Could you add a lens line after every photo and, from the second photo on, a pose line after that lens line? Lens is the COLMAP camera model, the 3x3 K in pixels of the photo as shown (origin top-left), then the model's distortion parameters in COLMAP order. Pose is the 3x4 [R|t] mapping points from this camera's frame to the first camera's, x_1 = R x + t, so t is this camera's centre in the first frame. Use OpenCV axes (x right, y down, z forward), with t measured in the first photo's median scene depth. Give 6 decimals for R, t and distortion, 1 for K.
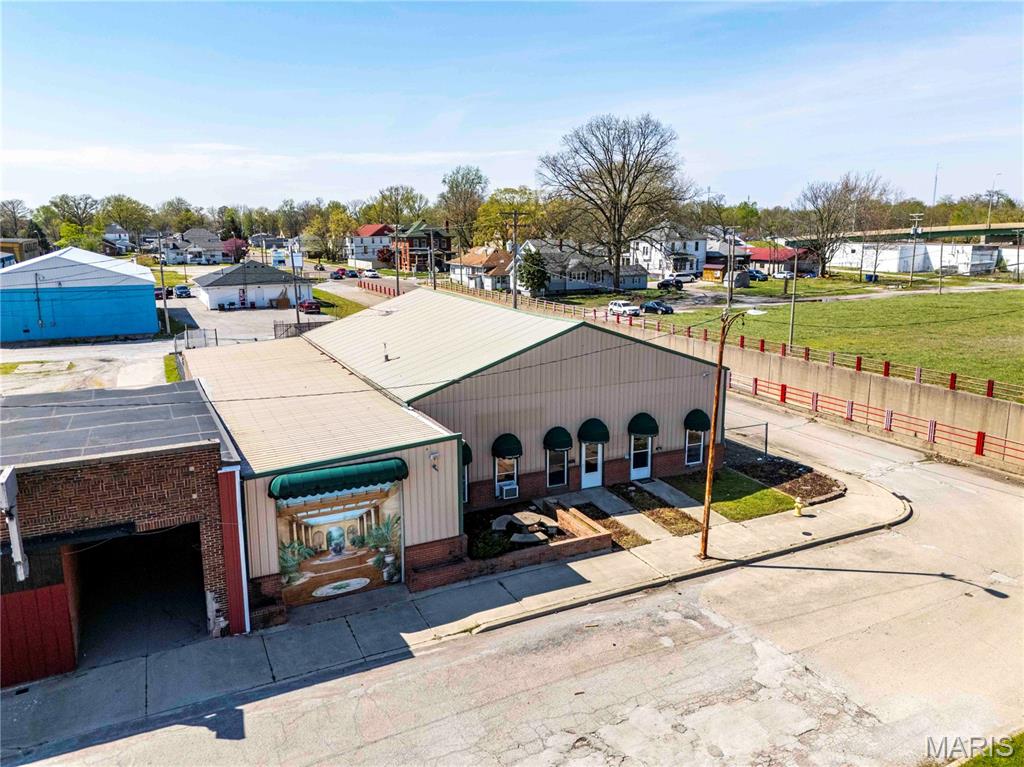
lens RADIAL K [[749.6, 0, 514.9], [0, 749.6, 382.3], [0, 0, 1]] dist [0.080438, -0.080426]
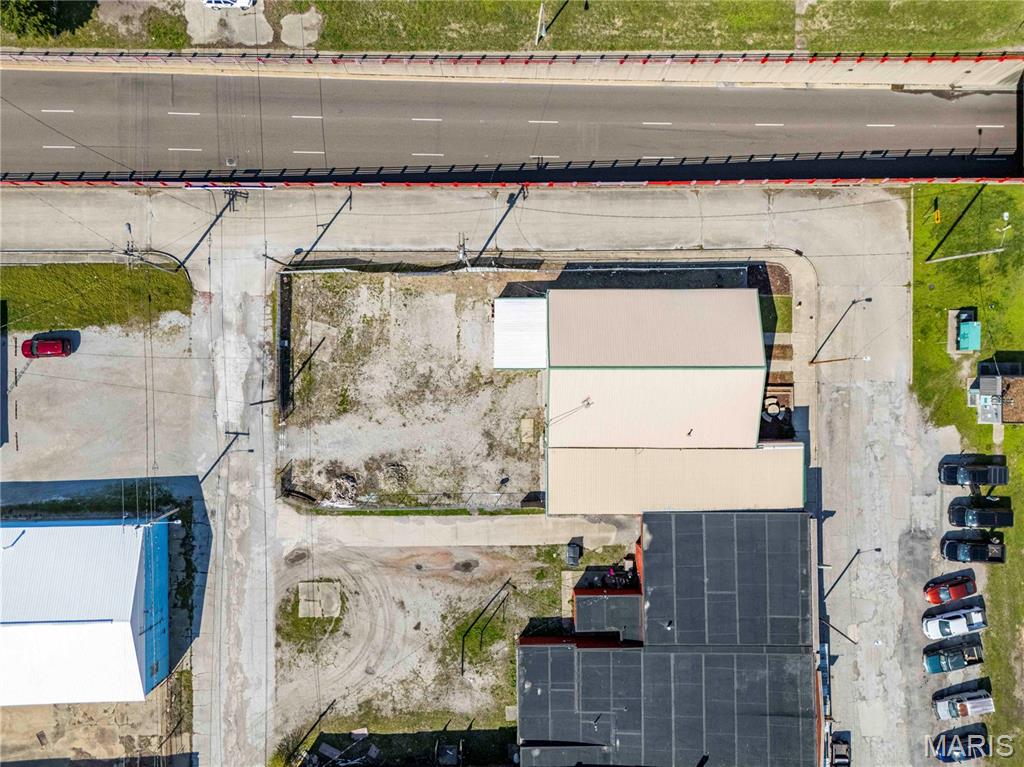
lens RADIAL K [[749.6, 0, 514.9], [0, 749.6, 382.3], [0, 0, 1]] dist [0.080438, -0.080426]
pose [[0.437737, -0.899068, 0.007936, -0.358765], [0.167339, 0.090140, 0.981770, -2.925780], [-0.883393, -0.428429, 0.189907, 1.445312]]
